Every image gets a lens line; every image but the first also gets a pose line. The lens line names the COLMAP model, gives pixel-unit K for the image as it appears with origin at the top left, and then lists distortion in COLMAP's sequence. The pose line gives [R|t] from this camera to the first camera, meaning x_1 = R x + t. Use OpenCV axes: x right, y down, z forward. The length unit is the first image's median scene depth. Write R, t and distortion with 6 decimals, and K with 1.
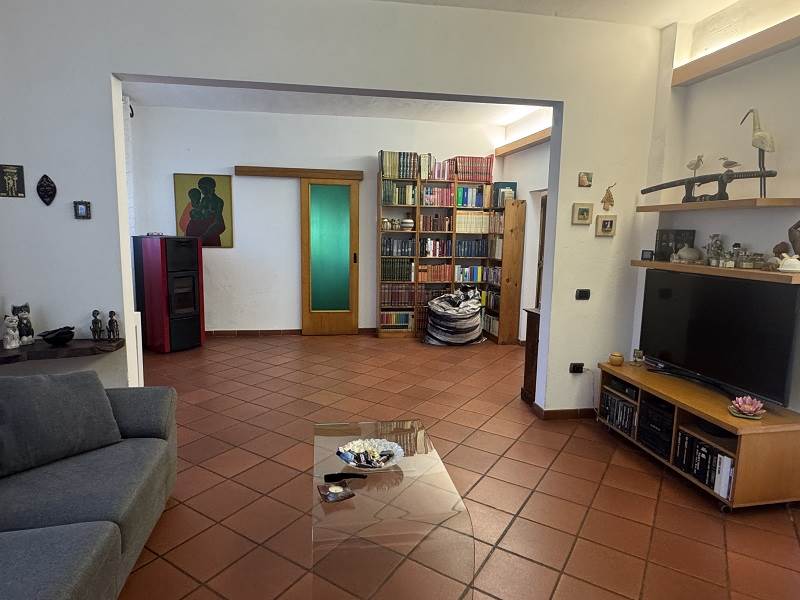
lens RADIAL K [[484.8, 0, 400.0], [0, 484.8, 300.0], [0, 0, 1]] dist [-0.004041, -0.001356]
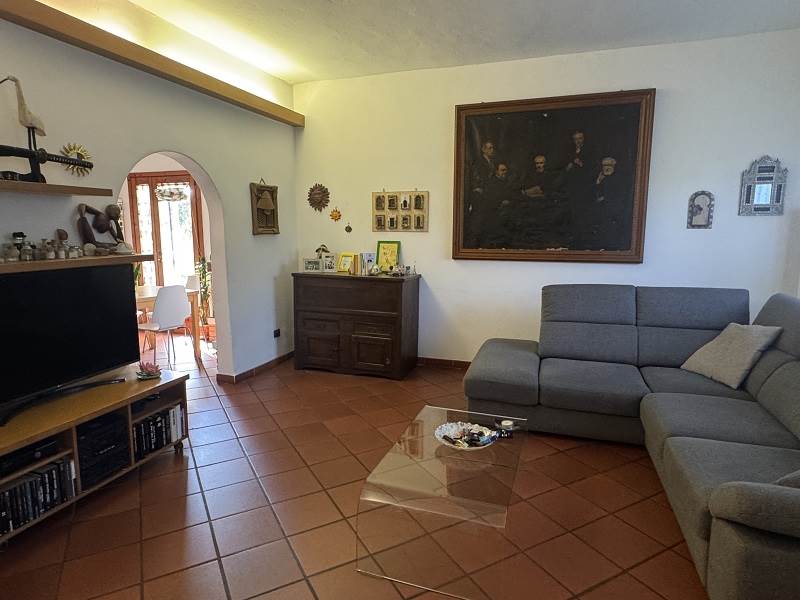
lens RADIAL K [[484.8, 0, 400.0], [0, 484.8, 300.0], [0, 0, 1]] dist [-0.004041, -0.001356]
pose [[-0.871129, -0.092153, 0.482330, -0.328278], [0.054688, 0.957917, 0.281789, -0.212915], [-0.487999, 0.271852, -0.829430, 1.455148]]
